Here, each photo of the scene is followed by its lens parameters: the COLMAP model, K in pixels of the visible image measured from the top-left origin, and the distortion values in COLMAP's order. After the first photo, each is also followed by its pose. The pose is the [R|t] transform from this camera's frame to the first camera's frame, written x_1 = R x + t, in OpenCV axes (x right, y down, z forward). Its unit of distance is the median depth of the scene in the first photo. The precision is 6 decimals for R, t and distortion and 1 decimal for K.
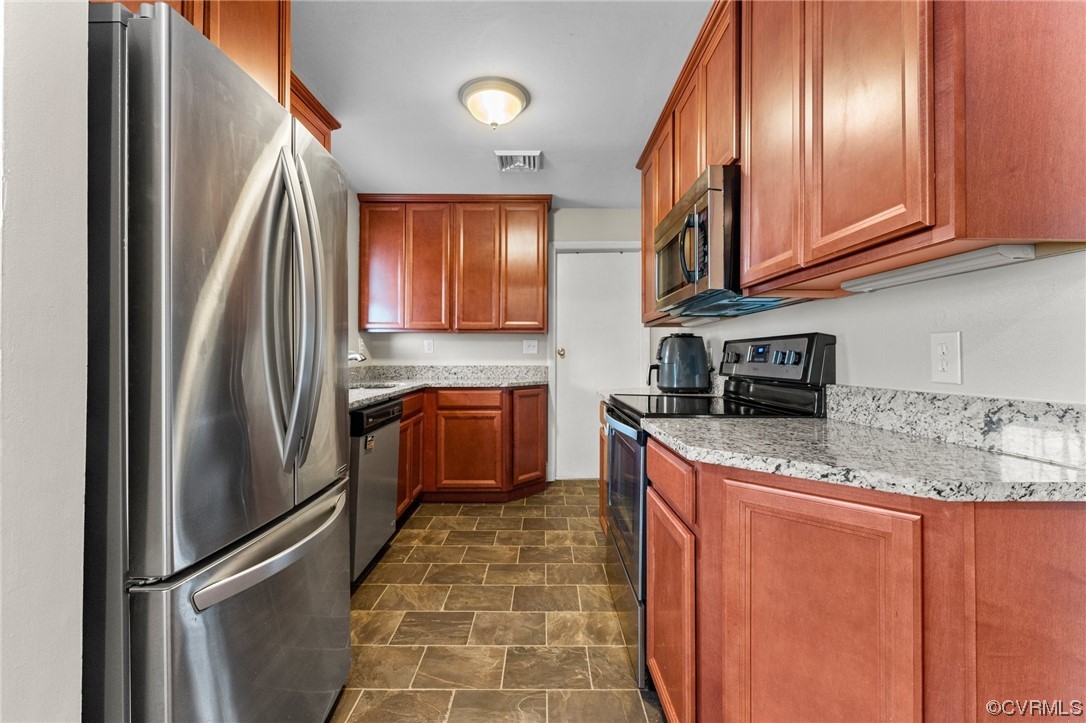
lens RADIAL K [[447.6, 0, 543.0], [0, 447.6, 361.5], [0, 0, 1]] dist [-0.001057, -0.000020]
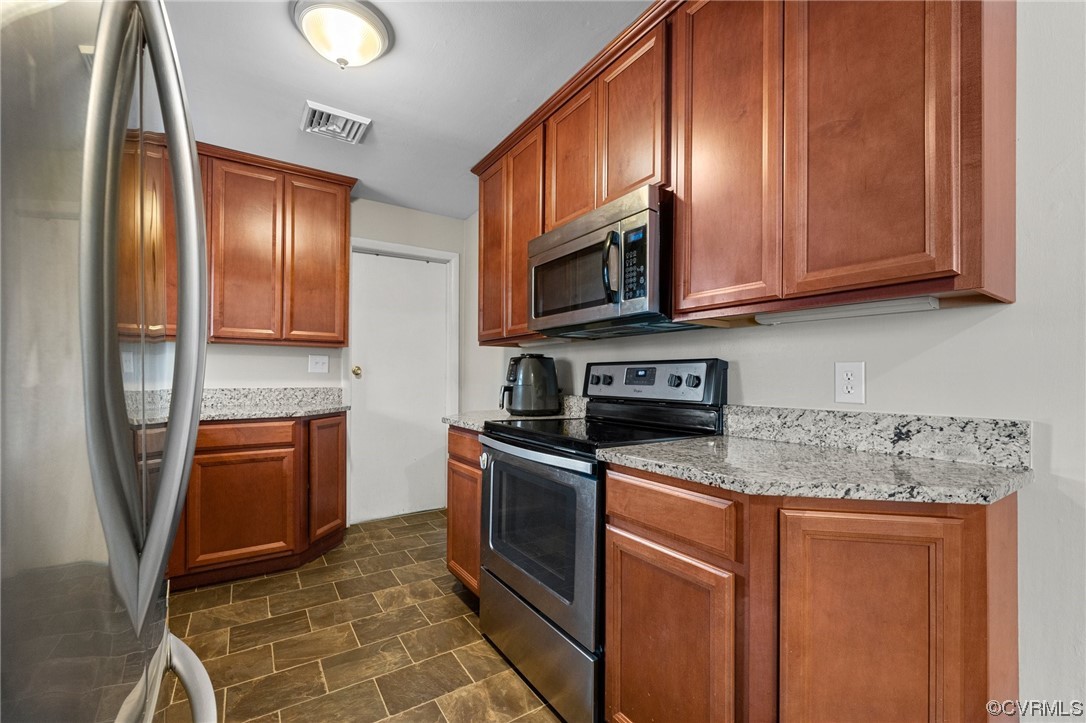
lens RADIAL K [[451.6, 0, 541.9], [0, 451.6, 381.8], [0, 0, 1]] dist [-0.002080, -0.000128]
pose [[0.838045, -0.002391, 0.545597, -0.248058], [0.000359, 0.999993, 0.003830, -0.007782], [-0.545602, -0.003014, 0.838039, 0.206190]]
